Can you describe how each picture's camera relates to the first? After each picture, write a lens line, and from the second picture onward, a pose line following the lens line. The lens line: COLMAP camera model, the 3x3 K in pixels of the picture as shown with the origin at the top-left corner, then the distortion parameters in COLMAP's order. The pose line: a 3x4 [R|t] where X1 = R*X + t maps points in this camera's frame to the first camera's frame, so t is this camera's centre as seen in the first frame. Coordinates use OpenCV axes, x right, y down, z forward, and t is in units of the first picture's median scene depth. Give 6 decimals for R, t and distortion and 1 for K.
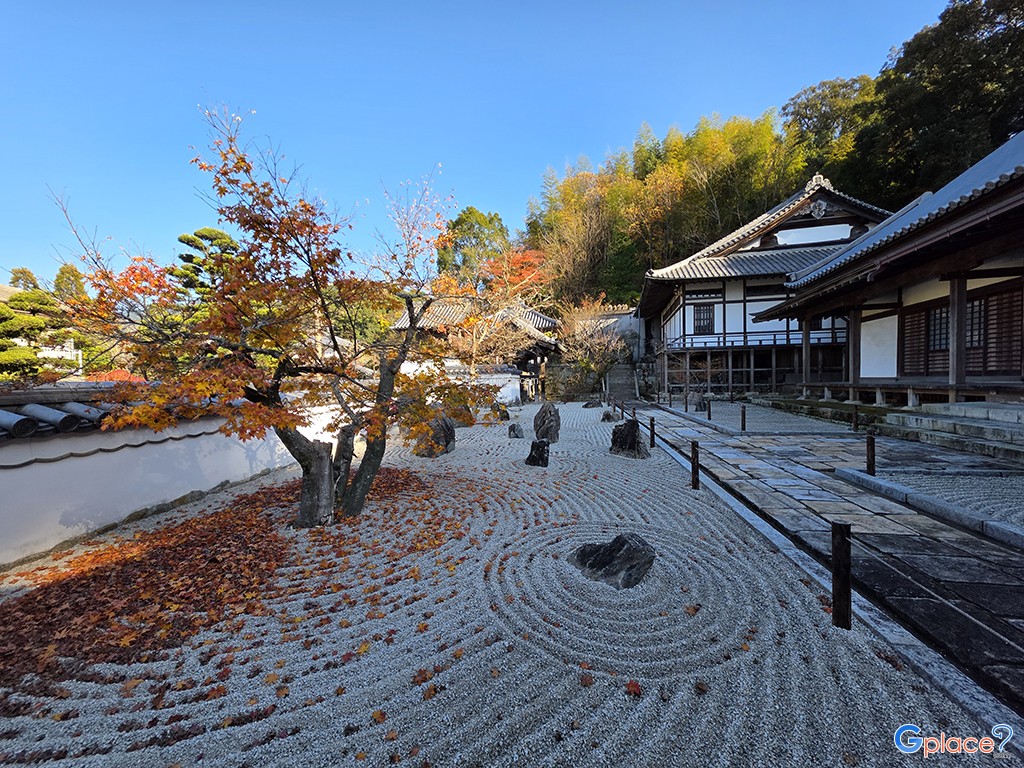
lens RADIAL K [[388.2, 0, 505.0], [0, 388.2, 383.3], [0, 0, 1]] dist [0.000595, 0.000112]
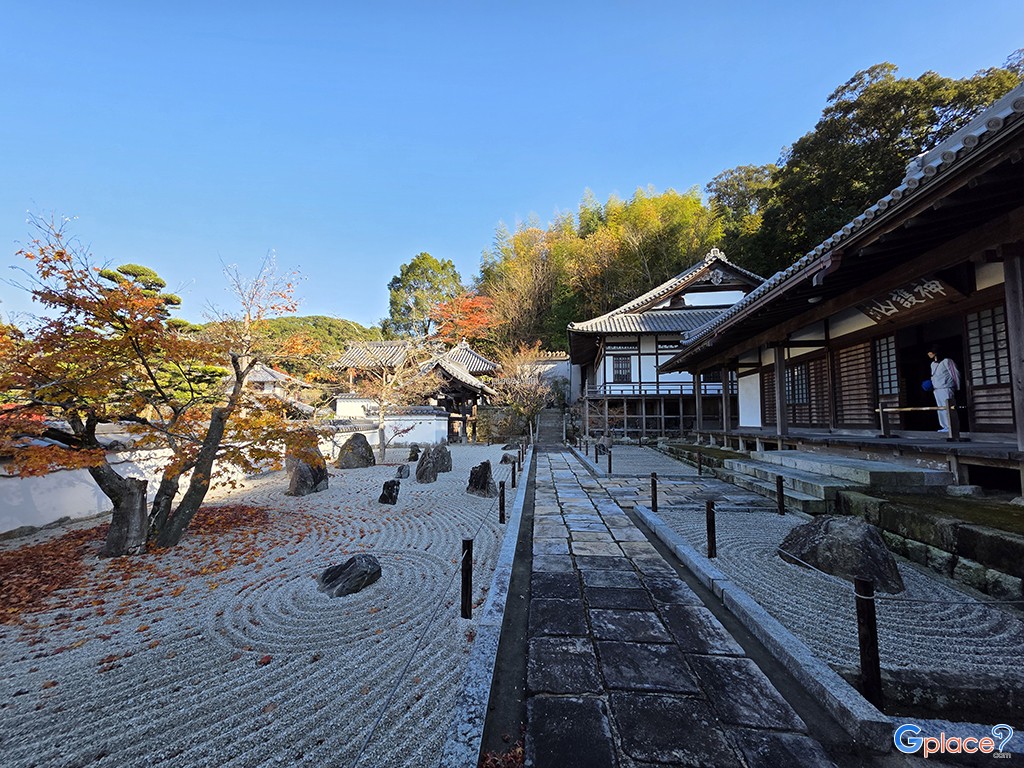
lens RADIAL K [[406.6, 0, 544.3], [0, 406.6, 380.8], [0, 0, 1]] dist [0.001543, -0.000300]
pose [[0.995636, 0.028231, 0.088945, 0.199995], [-0.019203, 0.994724, -0.100772, -0.013384], [-0.091321, 0.098624, 0.990926, -0.108009]]
